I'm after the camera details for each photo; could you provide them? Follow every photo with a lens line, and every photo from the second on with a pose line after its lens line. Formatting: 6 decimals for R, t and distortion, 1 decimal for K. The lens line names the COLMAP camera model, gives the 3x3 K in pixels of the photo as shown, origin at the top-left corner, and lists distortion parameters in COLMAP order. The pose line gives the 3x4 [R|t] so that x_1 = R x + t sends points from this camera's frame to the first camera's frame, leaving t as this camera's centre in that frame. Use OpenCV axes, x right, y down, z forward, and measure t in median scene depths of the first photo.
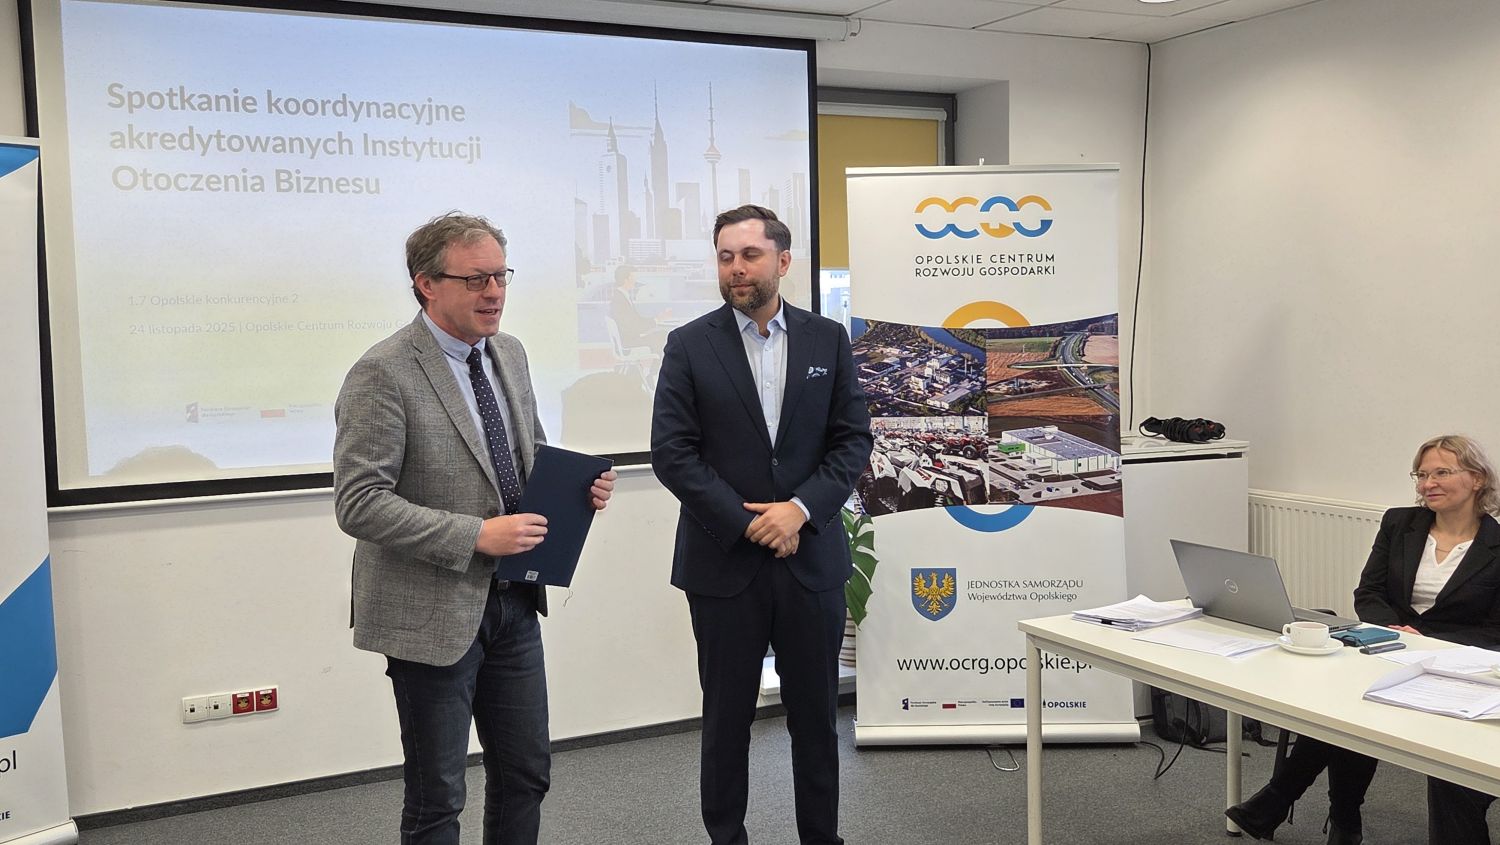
lens RADIAL K [[1402.2, 0, 747.4], [0, 1402.2, 409.8], [0, 0, 1]] dist [0.085333, -0.088860]
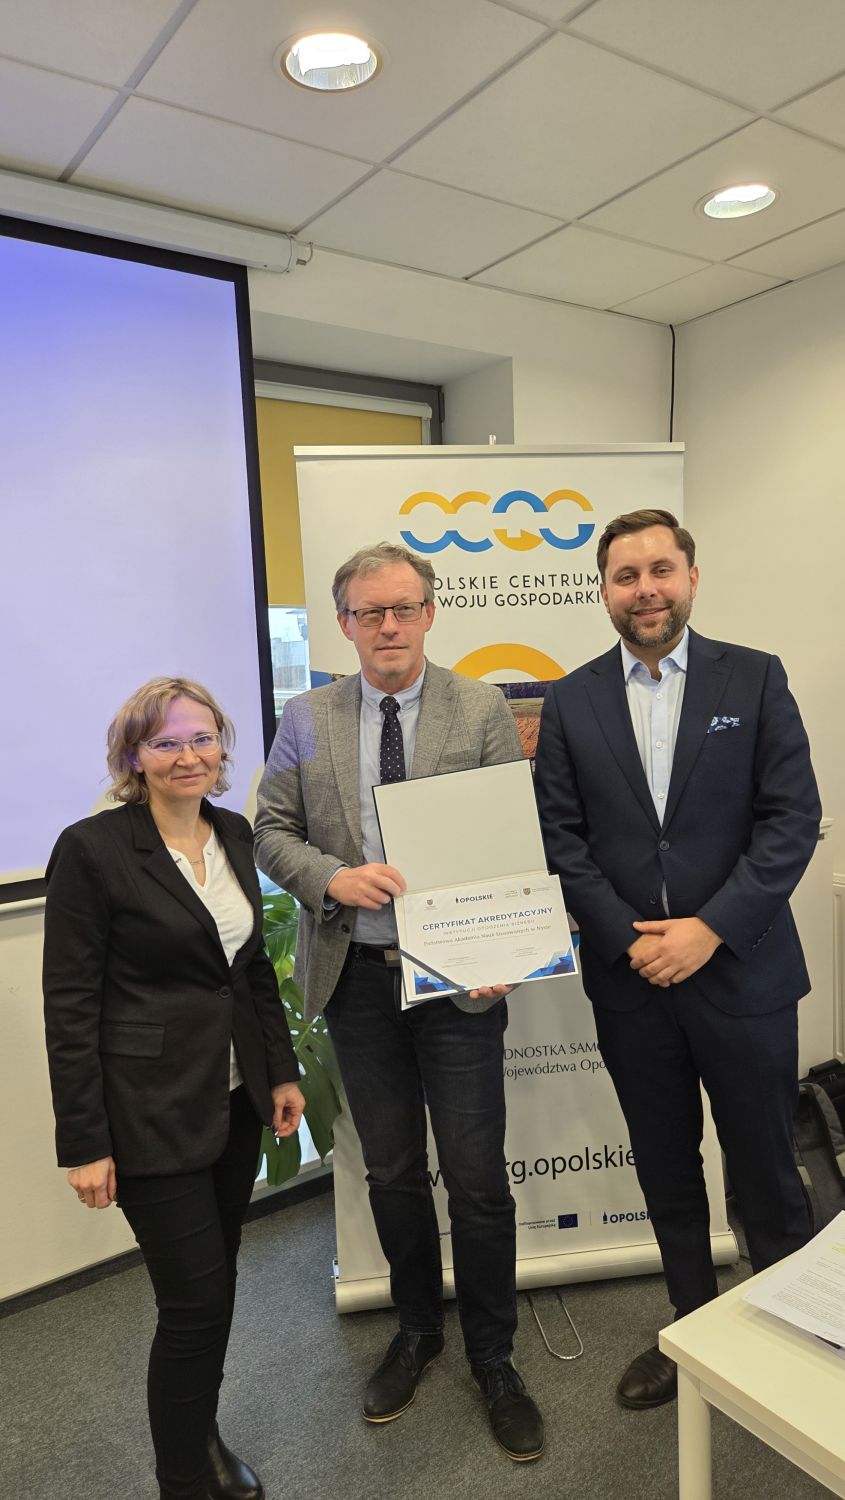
lens RADIAL K [[1012.1, 0, 415.1], [0, 1012.1, 768.9], [0, 0, 1]] dist [0.071983, -0.001412]
pose [[0.990033, -0.036766, 0.135953, 0.055582], [0.032304, 0.998869, 0.034882, -0.034484], [-0.137082, -0.030142, 0.990101, 0.510141]]
